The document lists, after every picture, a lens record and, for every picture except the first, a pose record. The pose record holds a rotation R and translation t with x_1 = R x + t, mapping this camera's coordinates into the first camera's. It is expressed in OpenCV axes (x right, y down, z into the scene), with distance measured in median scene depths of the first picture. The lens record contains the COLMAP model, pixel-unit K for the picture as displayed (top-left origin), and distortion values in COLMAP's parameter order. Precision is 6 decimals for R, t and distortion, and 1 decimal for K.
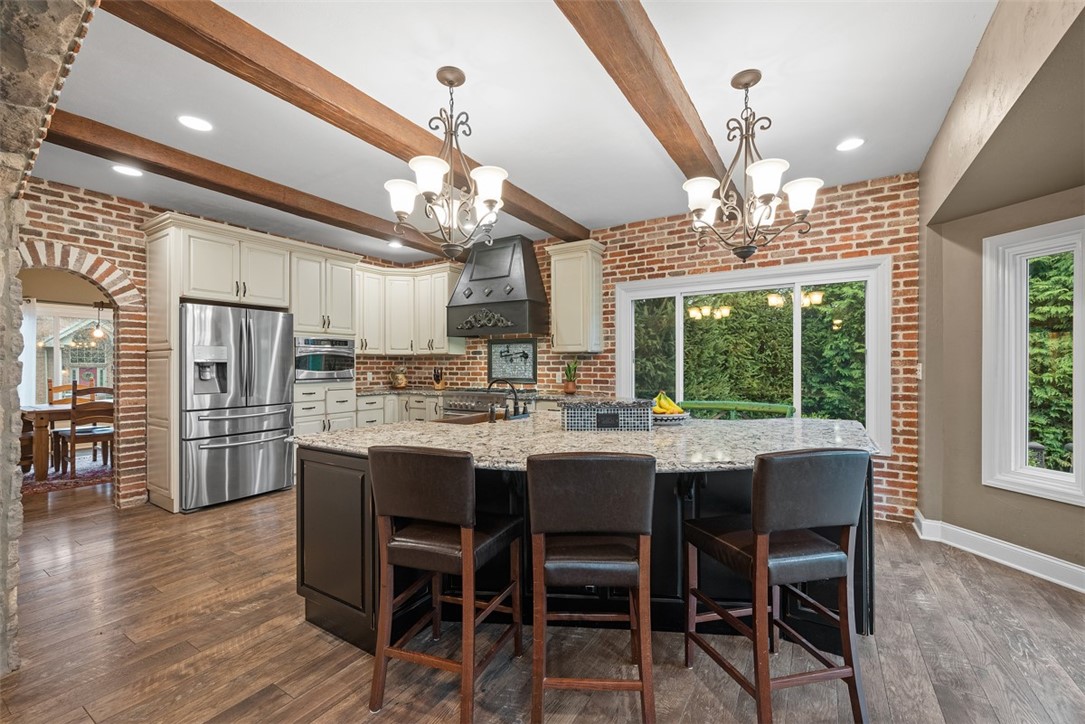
lens RADIAL K [[444.0, 0, 545.1], [0, 444.0, 364.9], [0, 0, 1]] dist [-0.000609, -0.000082]
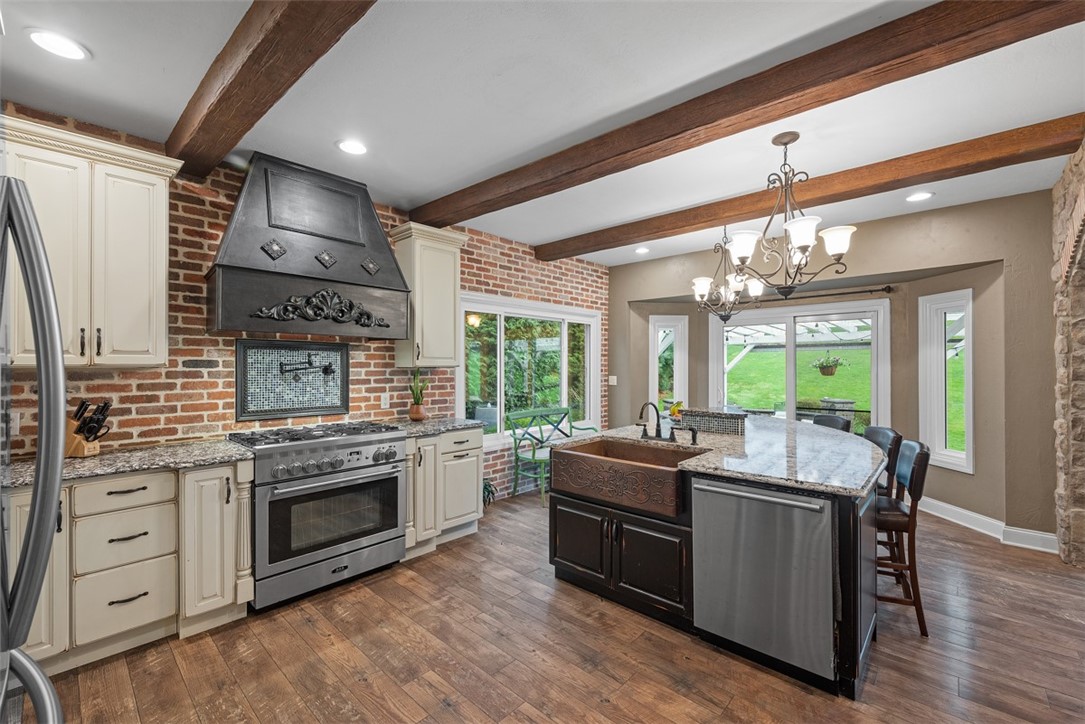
lens RADIAL K [[450.5, 0, 545.8], [0, 450.5, 363.6], [0, 0, 1]] dist [0.000516, 0.000016]
pose [[0.181902, 0.006883, 0.983293, -0.758958], [0.000552, 0.999975, -0.007102, -0.031407], [-0.983316, 0.001835, 0.181894, 0.723660]]
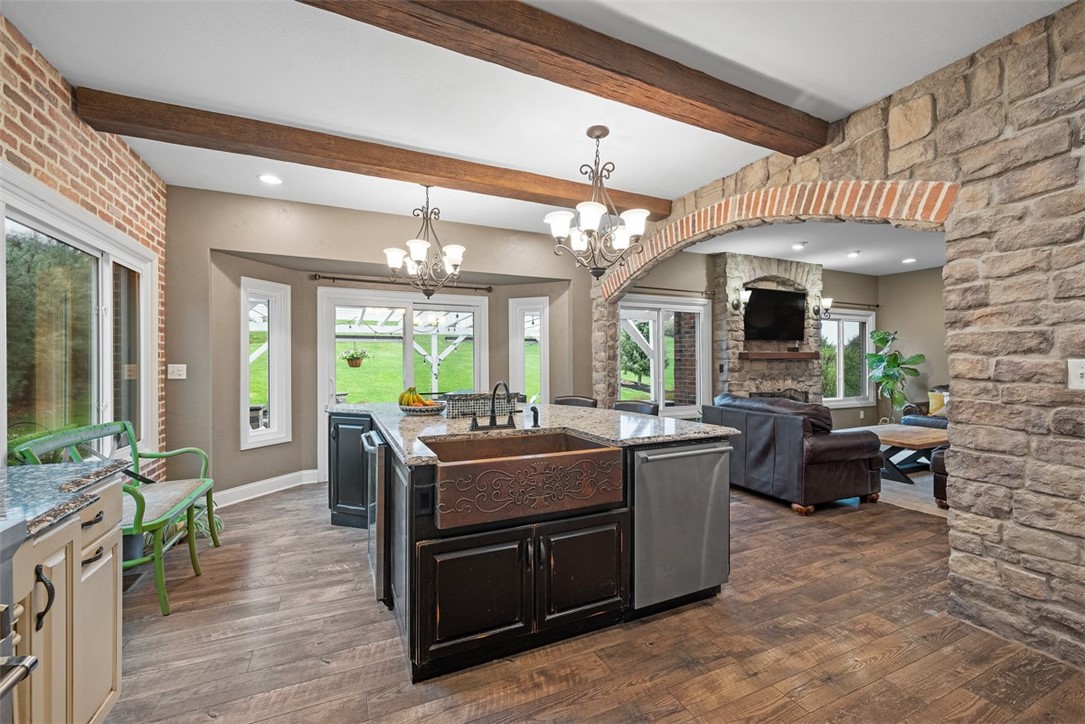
lens RADIAL K [[450.5, 0, 545.8], [0, 450.5, 363.6], [0, 0, 1]] dist [0.000516, 0.000016]
pose [[-0.836721, 0.005922, 0.547598, -0.403829], [0.005847, 0.999981, -0.001880, 0.001664], [-0.547599, 0.001629, -0.836739, 1.109189]]
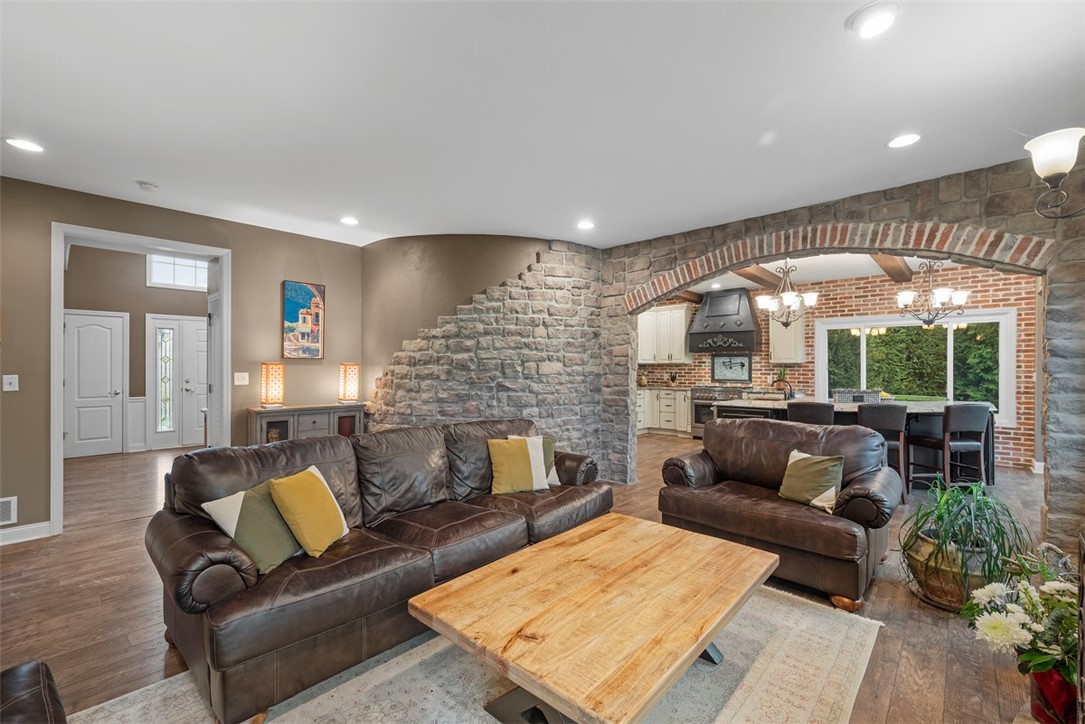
lens RADIAL K [[457.0, 0, 543.1], [0, 457.0, 365.0], [0, 0, 1]] dist [-0.001708, -0.000449]
pose [[0.982819, 0.002003, -0.184559, -0.529361], [-0.002494, 0.999994, -0.002430, -0.017921], [0.184553, 0.002848, 0.982818, -0.822929]]
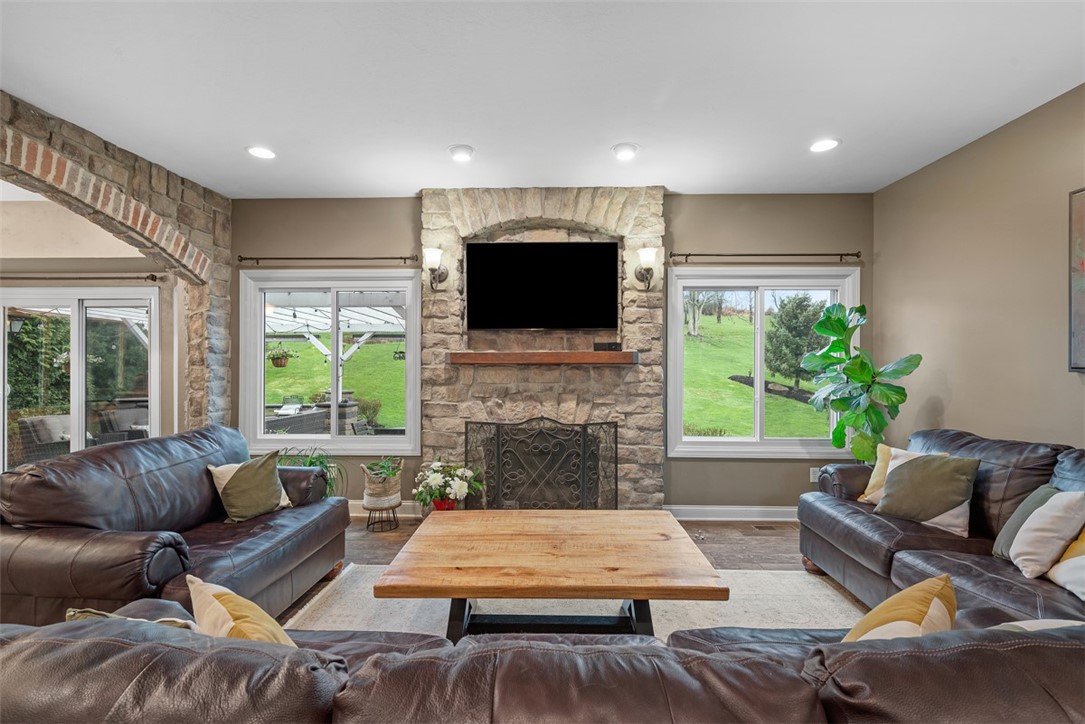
lens RADIAL K [[473.8, 0, 542.5], [0, 473.8, 362.0], [0, 0, 1]] dist [0.001543, 0.000140]
pose [[-0.511089, -0.000758, 0.859527, -0.994140], [0.000172, 1.000000, 0.000984, -0.016450], [-0.859528, 0.000651, -0.511089, -0.096838]]
